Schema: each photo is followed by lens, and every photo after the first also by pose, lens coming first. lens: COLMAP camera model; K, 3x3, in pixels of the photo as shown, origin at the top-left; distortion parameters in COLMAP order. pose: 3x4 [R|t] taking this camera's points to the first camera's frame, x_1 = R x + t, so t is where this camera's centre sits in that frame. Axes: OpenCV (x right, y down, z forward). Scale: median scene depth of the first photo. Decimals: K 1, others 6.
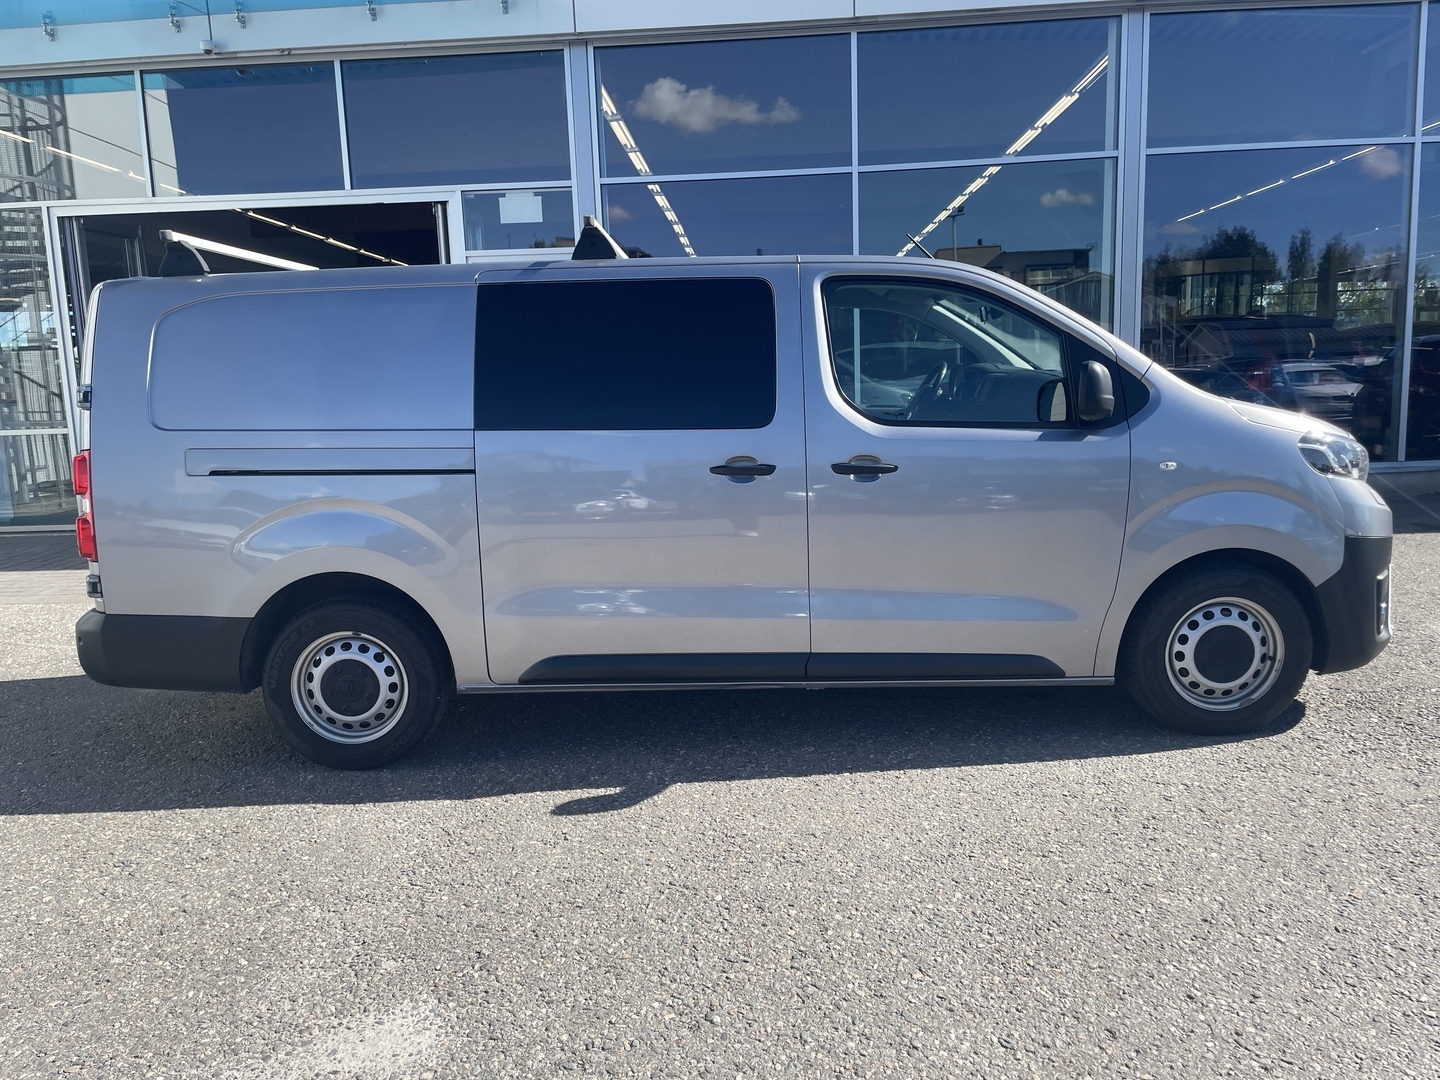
lens RADIAL K [[1068.8, 0, 716.6], [0, 1068.8, 545.3], [0, 0, 1]] dist [0.006746, -0.036833]
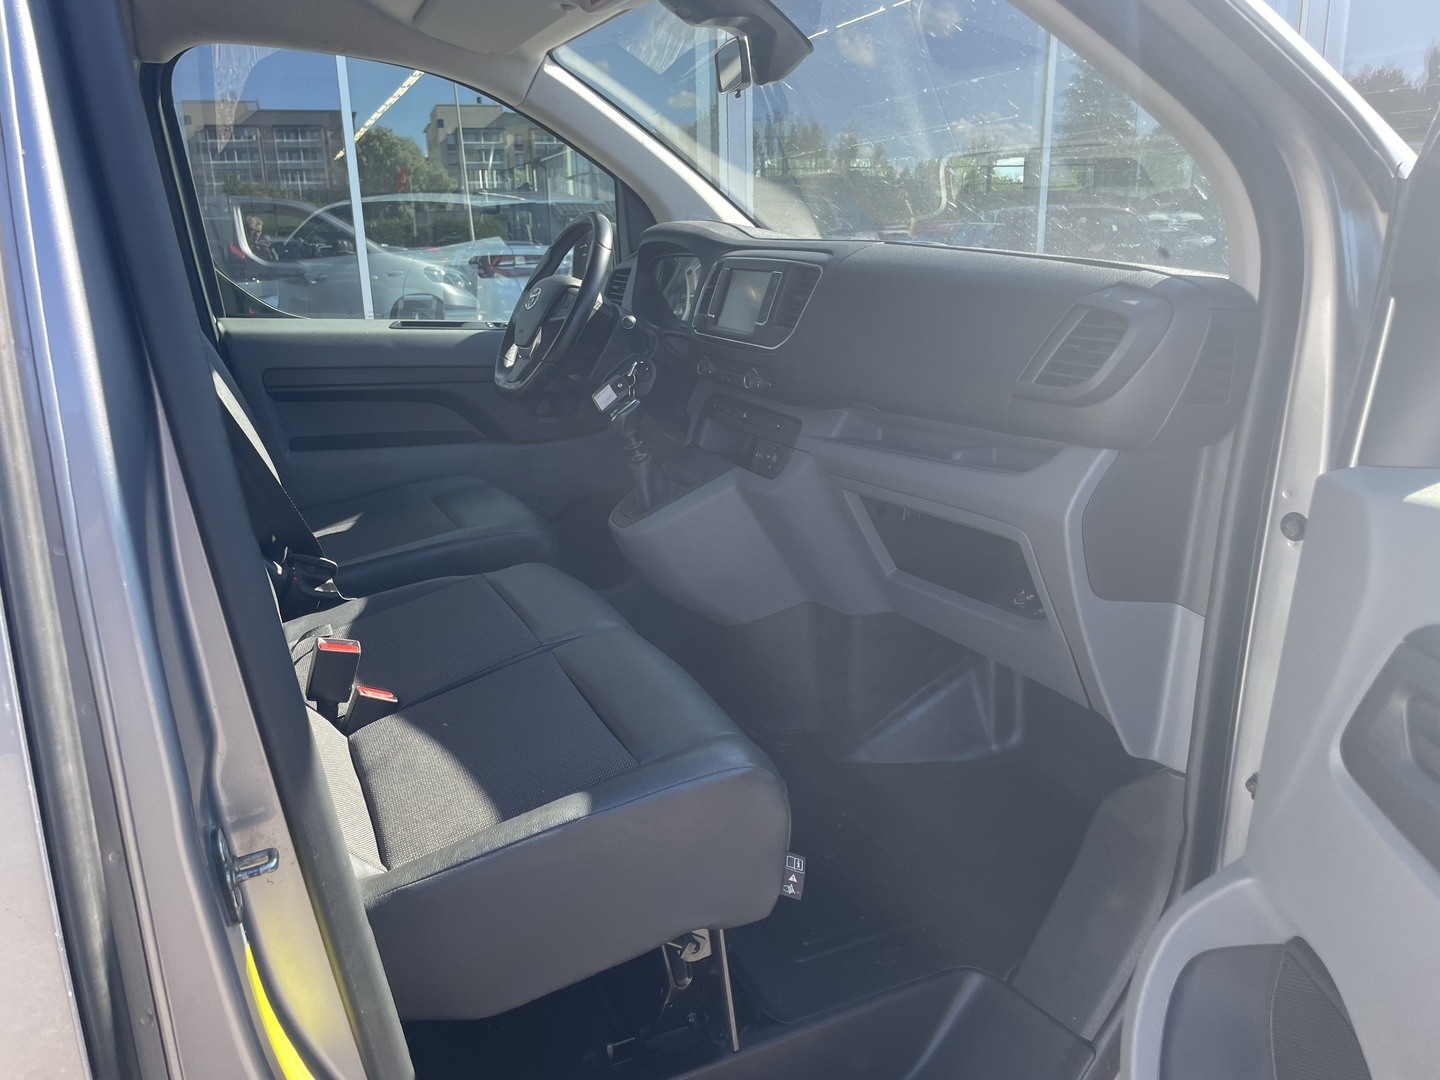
lens RADIAL K [[1068.8, 0, 715.8], [0, 1068.8, 547.5], [0, 0, 1]] dist [0.006746, -0.036833]
pose [[0.905733, -0.099986, 0.411886, 0.044720], [0.049212, 0.990013, 0.132111, -0.053751], [-0.420981, -0.099388, 0.901608, 0.328410]]
